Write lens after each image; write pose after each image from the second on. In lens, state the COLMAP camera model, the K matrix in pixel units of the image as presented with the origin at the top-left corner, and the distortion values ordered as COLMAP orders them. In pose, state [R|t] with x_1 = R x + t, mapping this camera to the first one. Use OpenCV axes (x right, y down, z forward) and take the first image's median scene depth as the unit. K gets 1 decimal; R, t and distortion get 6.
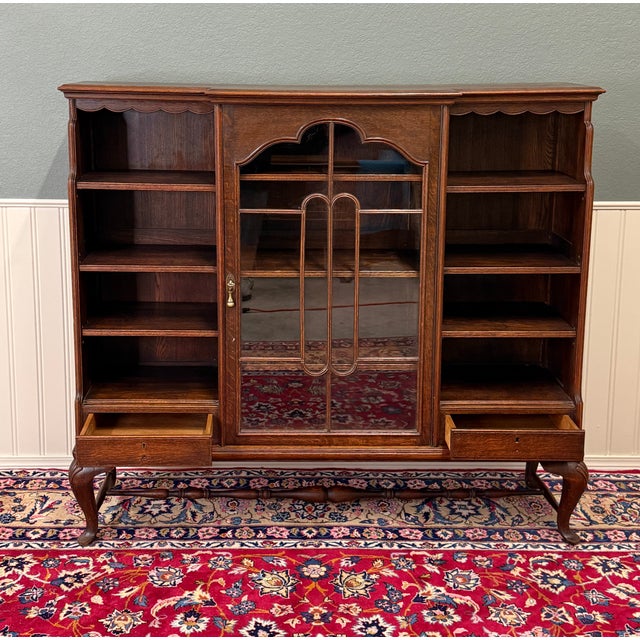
lens RADIAL K [[872.8, 0, 275.1], [0, 872.8, 196.5], [0, 0, 1]] dist [0.085907, -0.062525]
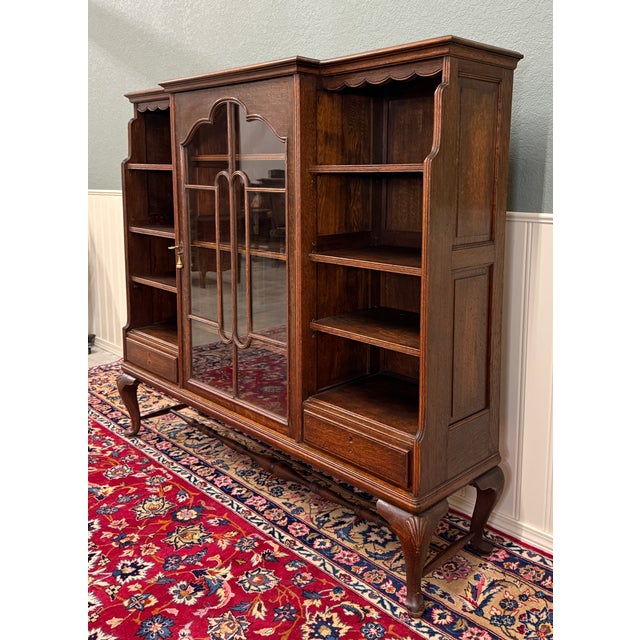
lens RADIAL K [[621.5, 0, 361.5], [0, 621.5, 253.3], [0, 0, 1]] dist [0.014538, -0.018074]
pose [[0.713800, 0.090769, -0.694443, 0.685044], [-0.122749, 0.992431, 0.003548, 0.070639], [0.689509, 0.082710, 0.719539, 0.550696]]
